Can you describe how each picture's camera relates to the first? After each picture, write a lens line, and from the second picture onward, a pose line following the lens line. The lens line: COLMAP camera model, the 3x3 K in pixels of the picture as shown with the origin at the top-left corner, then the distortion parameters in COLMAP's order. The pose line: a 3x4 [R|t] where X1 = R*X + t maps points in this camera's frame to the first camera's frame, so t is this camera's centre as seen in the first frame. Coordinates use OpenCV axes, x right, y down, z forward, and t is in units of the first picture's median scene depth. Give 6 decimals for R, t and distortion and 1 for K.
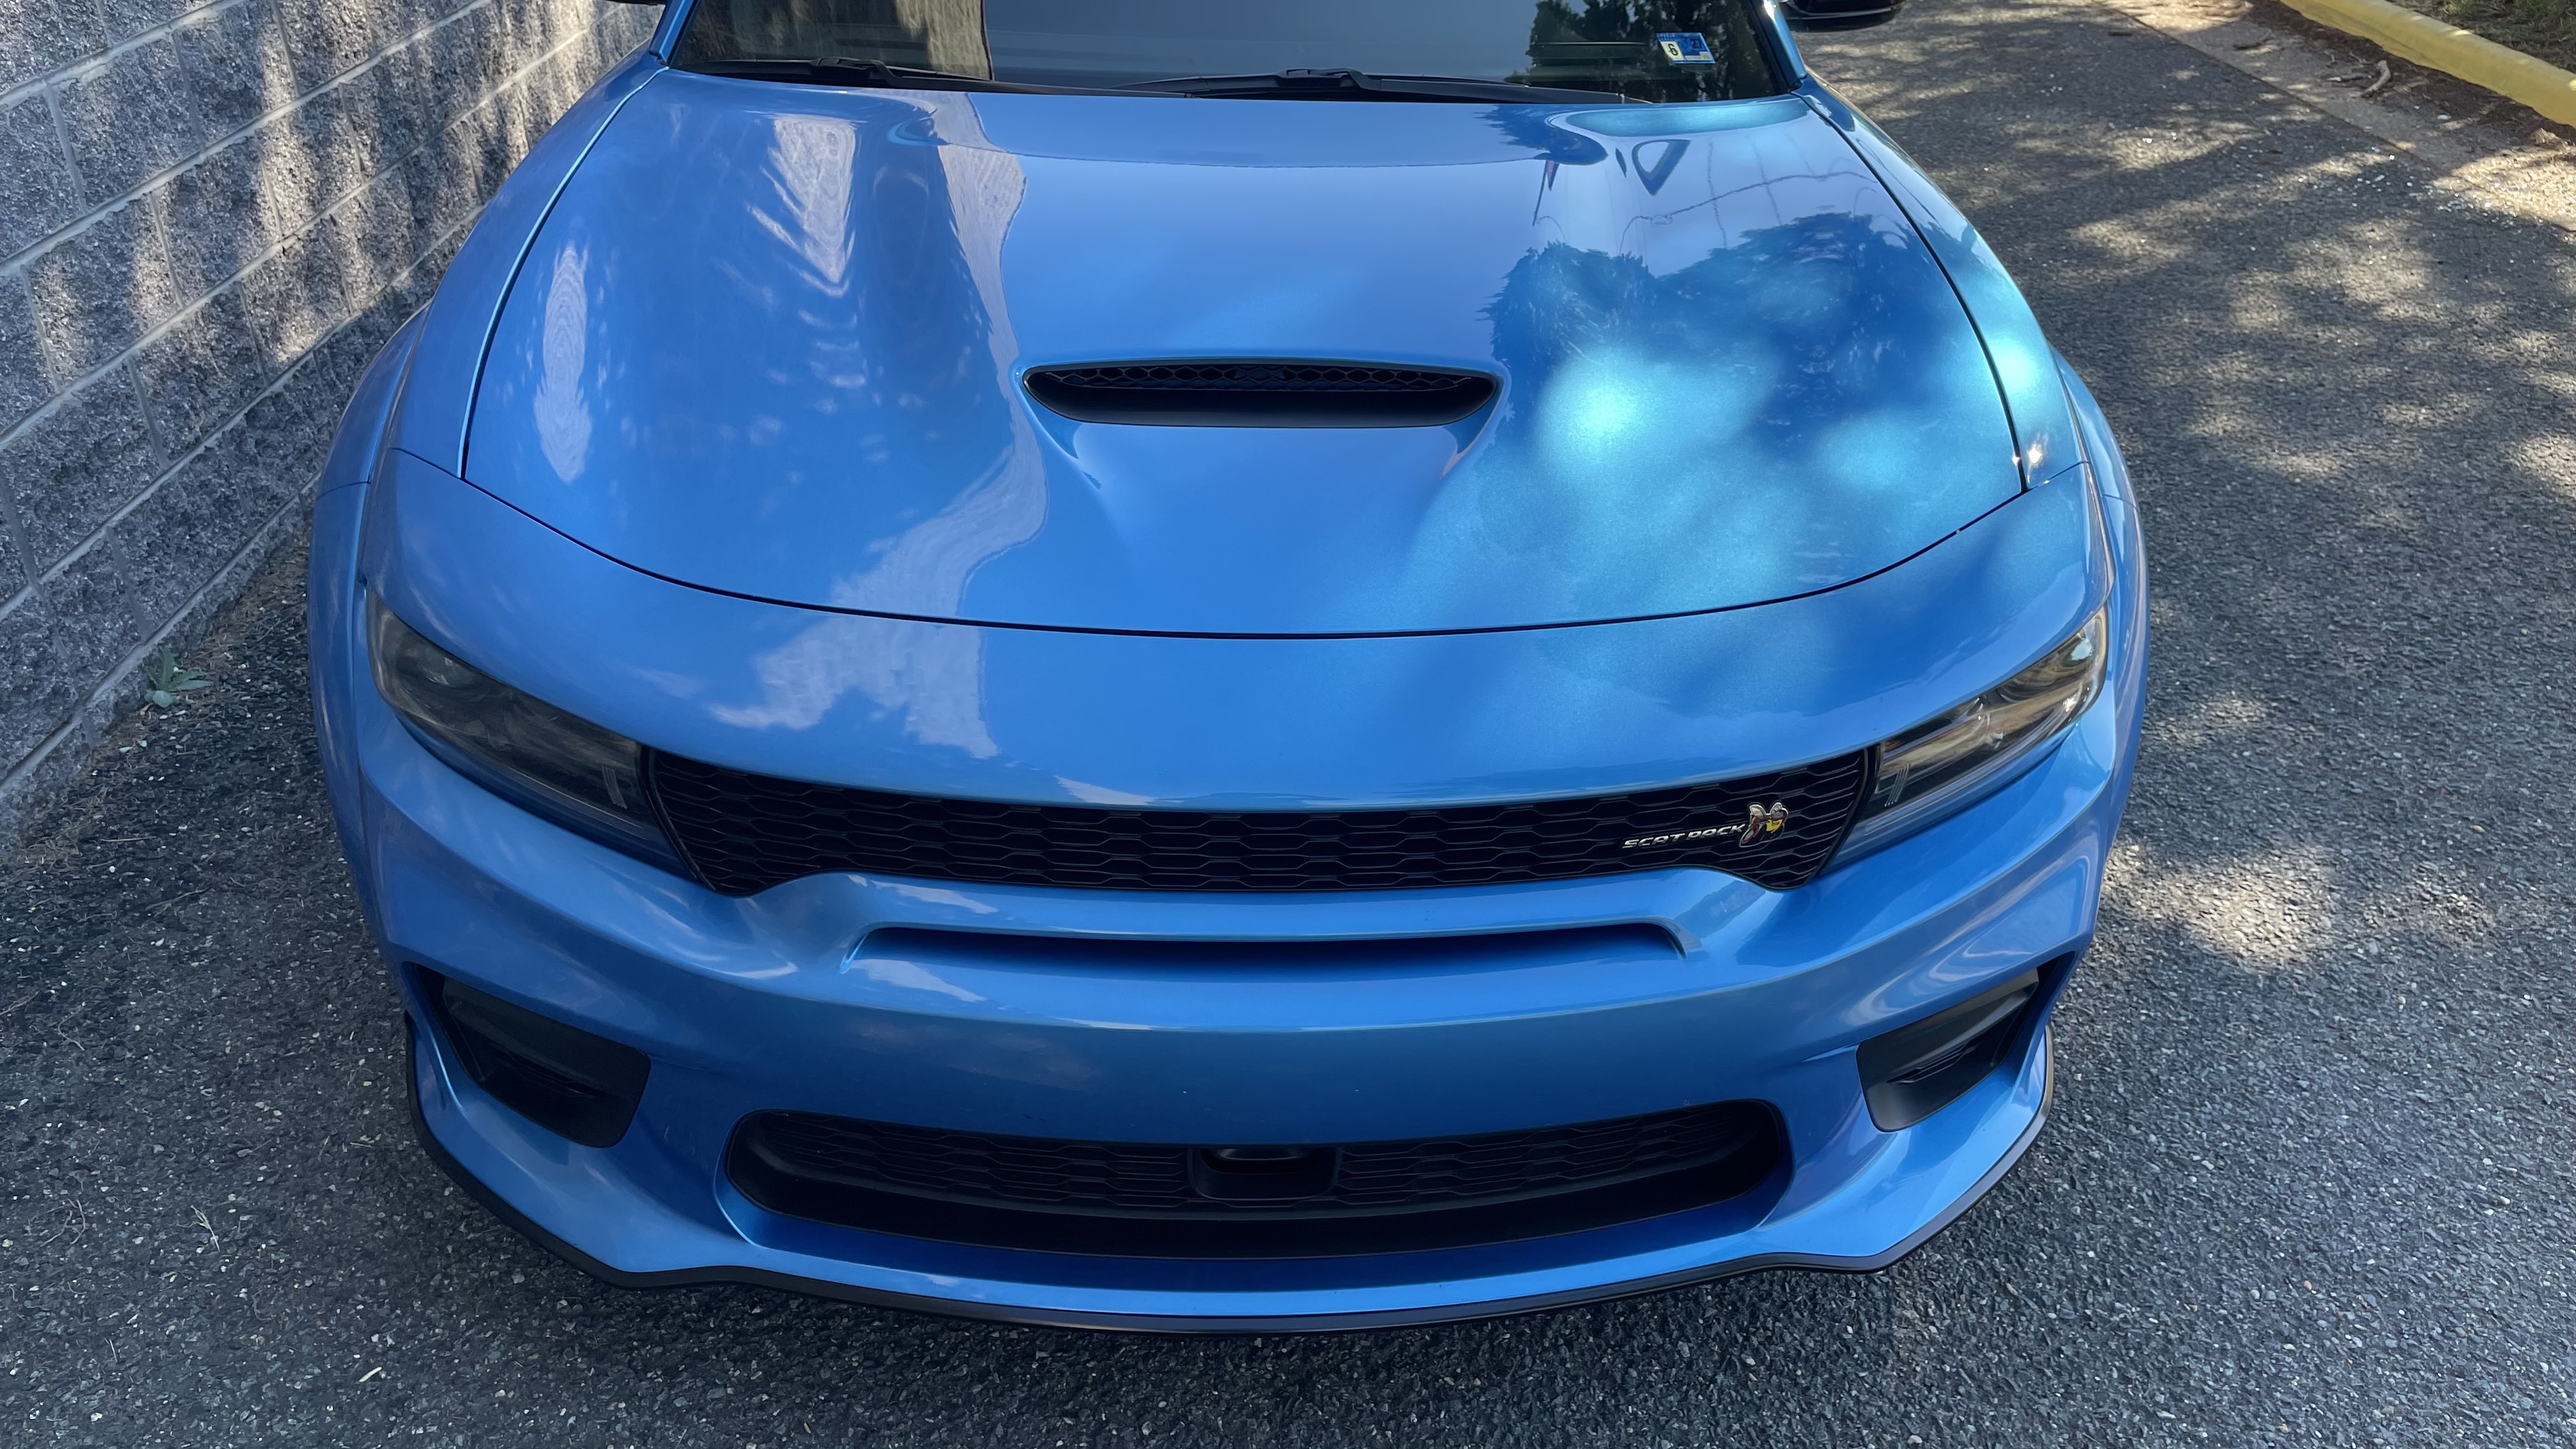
lens RADIAL K [[1969.8, 0, 1313.5], [0, 1969.8, 724.5], [0, 0, 1]] dist [0.080210, -0.114640]
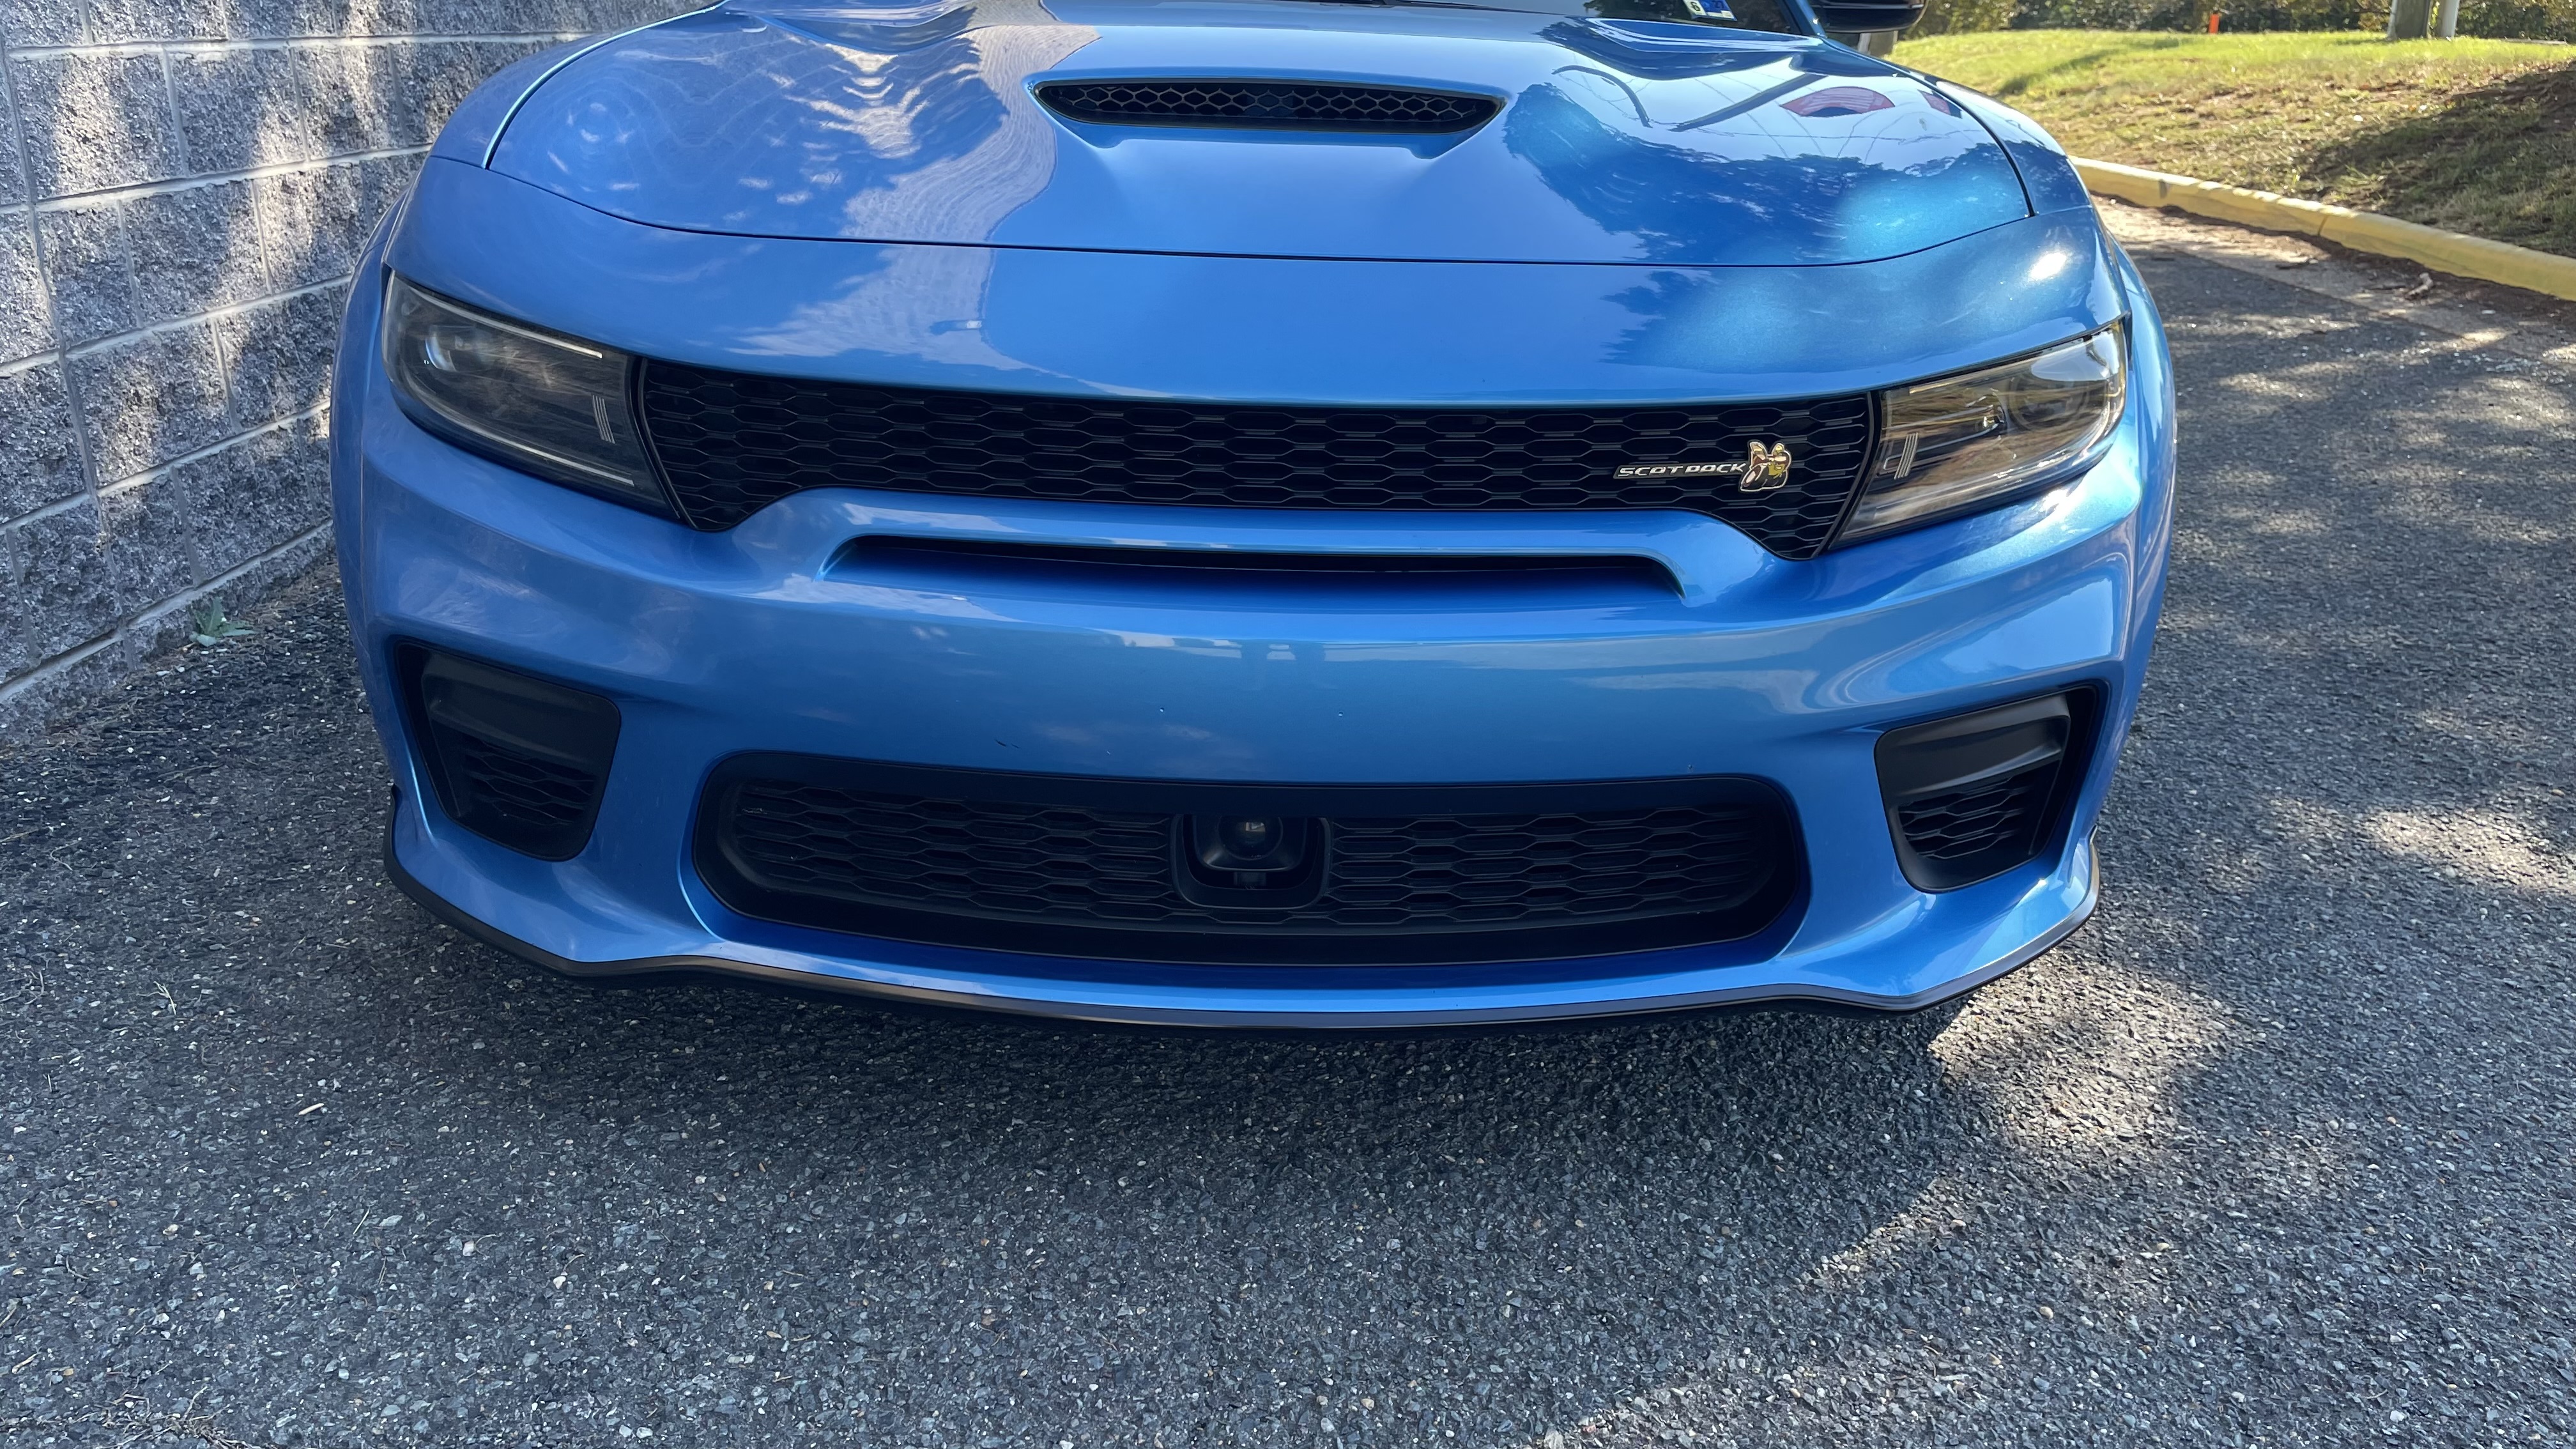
lens RADIAL K [[1969.8, 0, 1321.6], [0, 1969.8, 712.4], [0, 0, 1]] dist [0.080210, -0.114640]
pose [[0.999219, 0.013223, -0.037246, 0.033351], [-0.019644, 0.983892, -0.177682, 0.244179], [0.034296, 0.178275, 0.983383, 0.040091]]
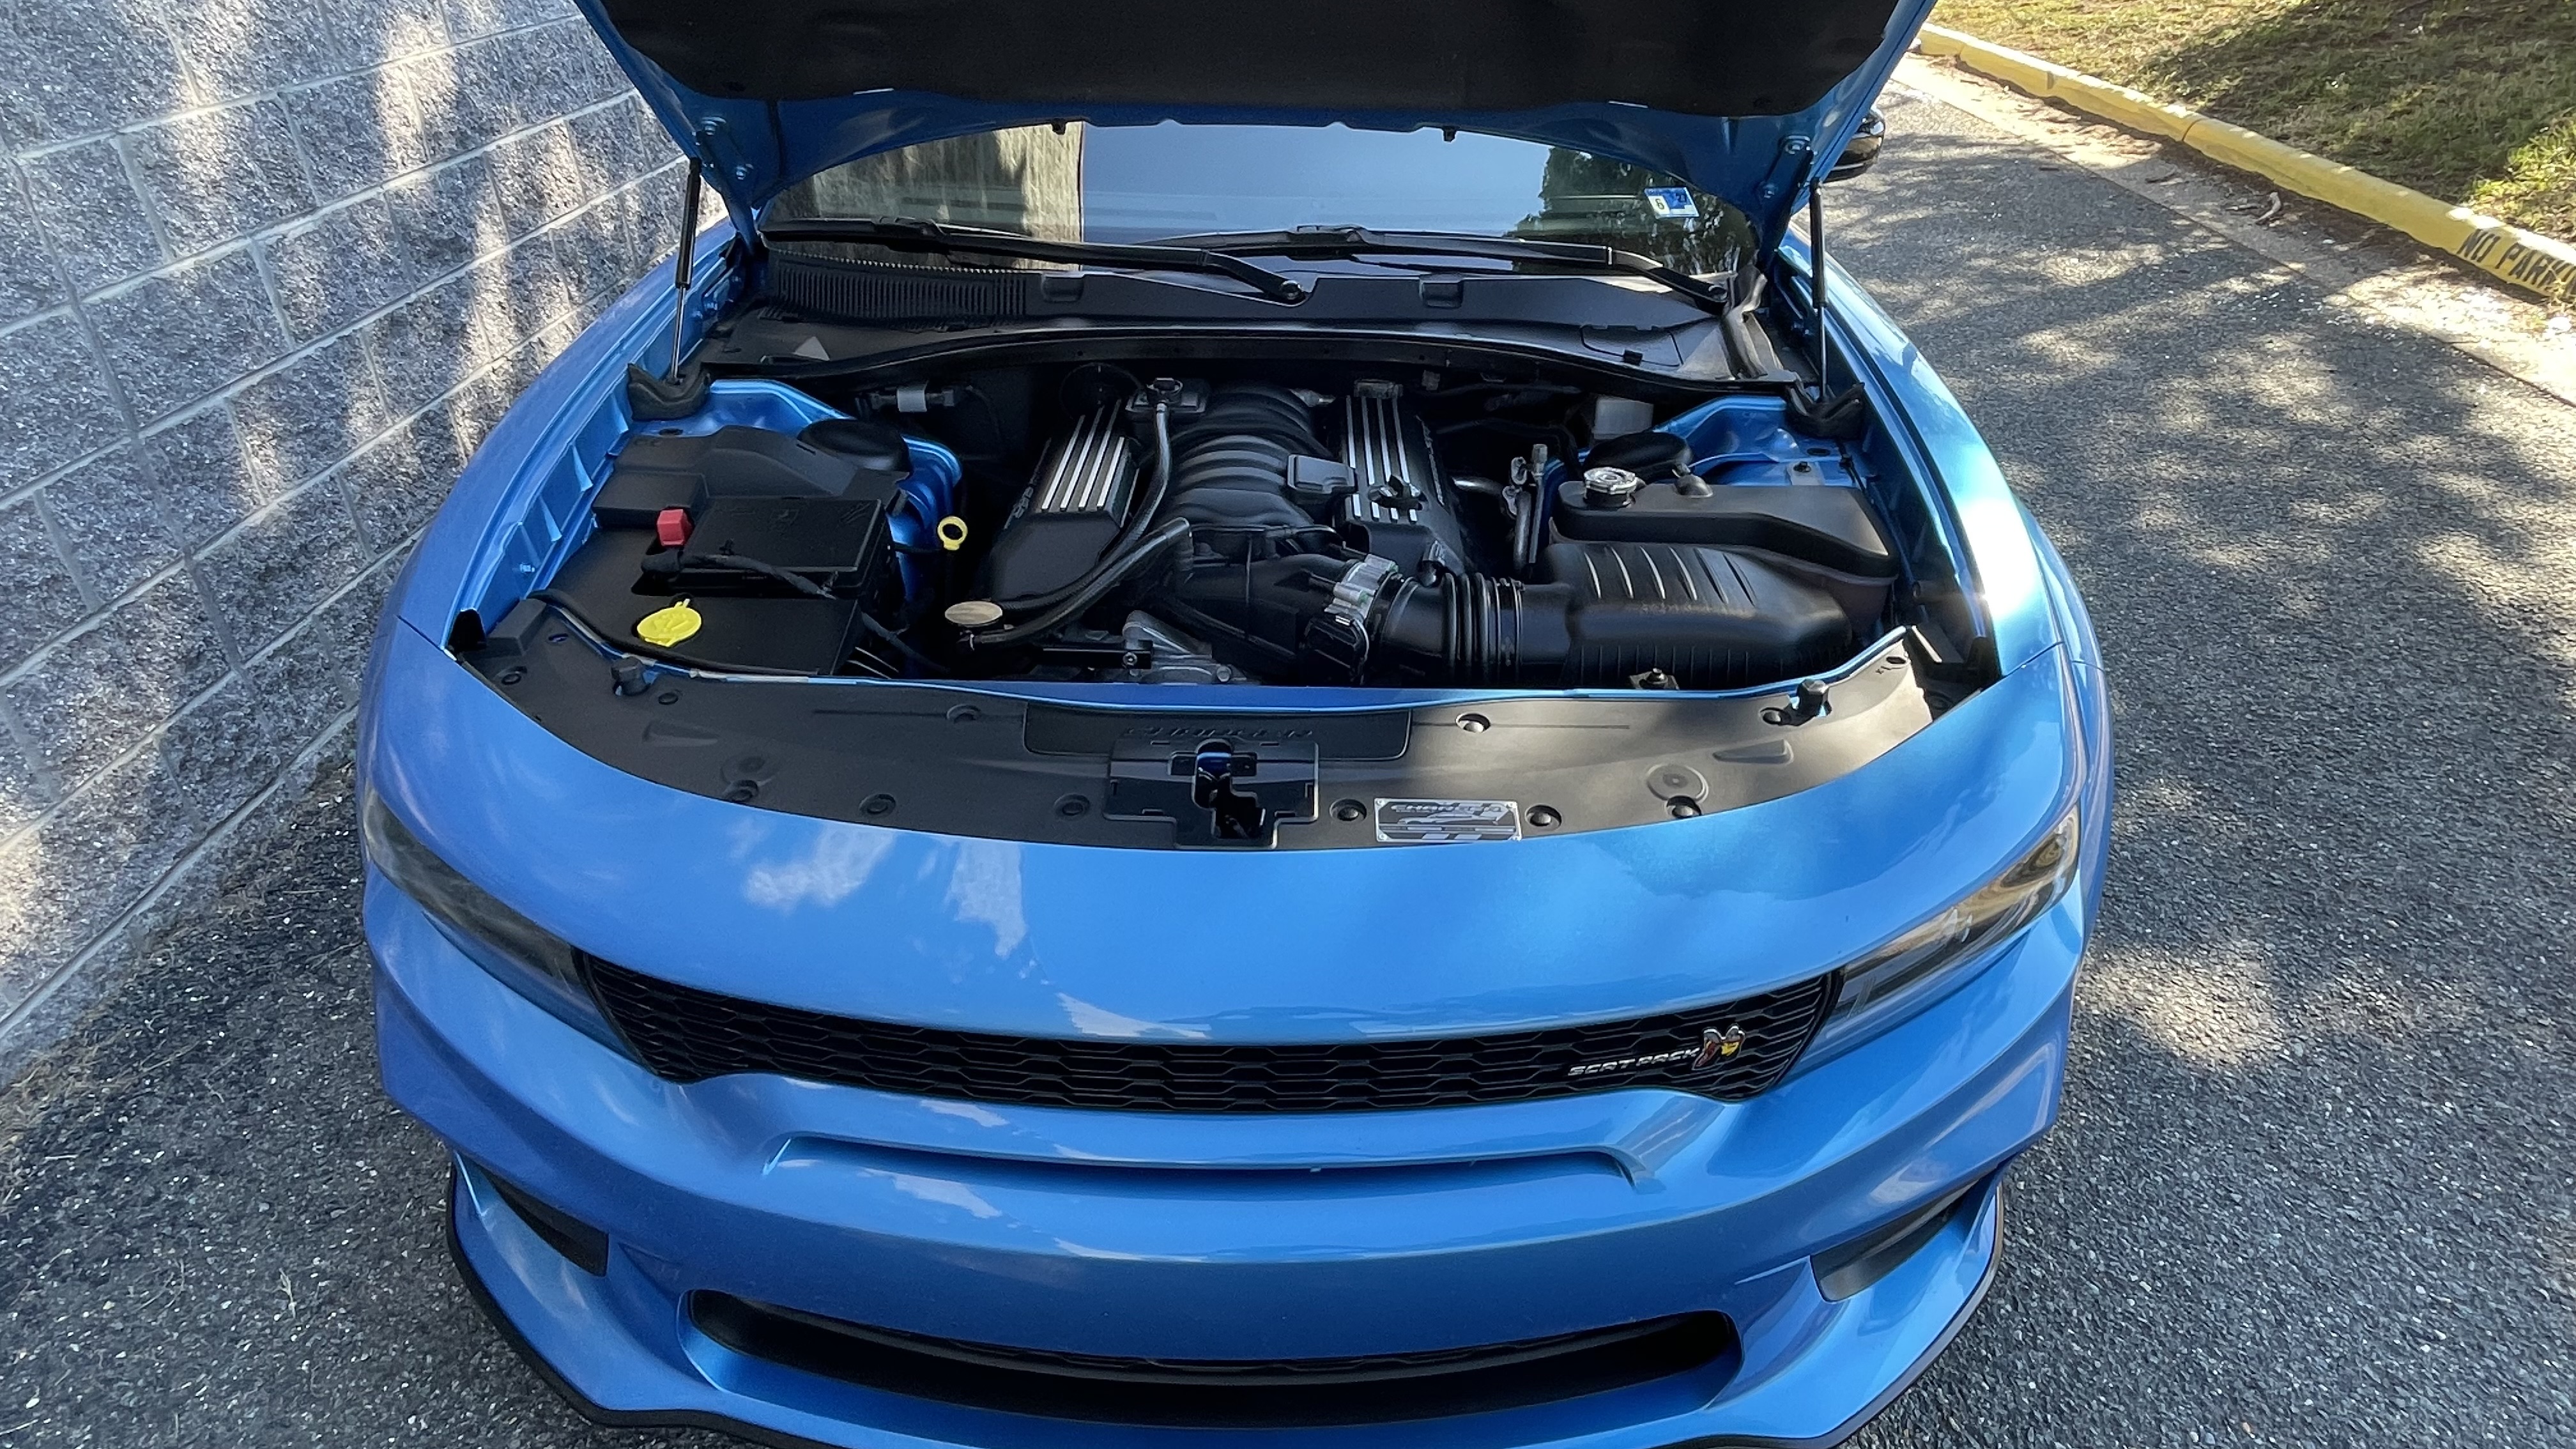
lens RADIAL K [[1505.7, 0, 1301.8], [0, 1505.7, 711.6], [0, 0, 1]] dist [-0.026923, 0.017700]
pose [[0.997748, 0.018539, -0.064460, 0.049751], [-0.017267, 0.999646, 0.020223, -0.086515], [0.064812, -0.019064, 0.997715, 0.189397]]
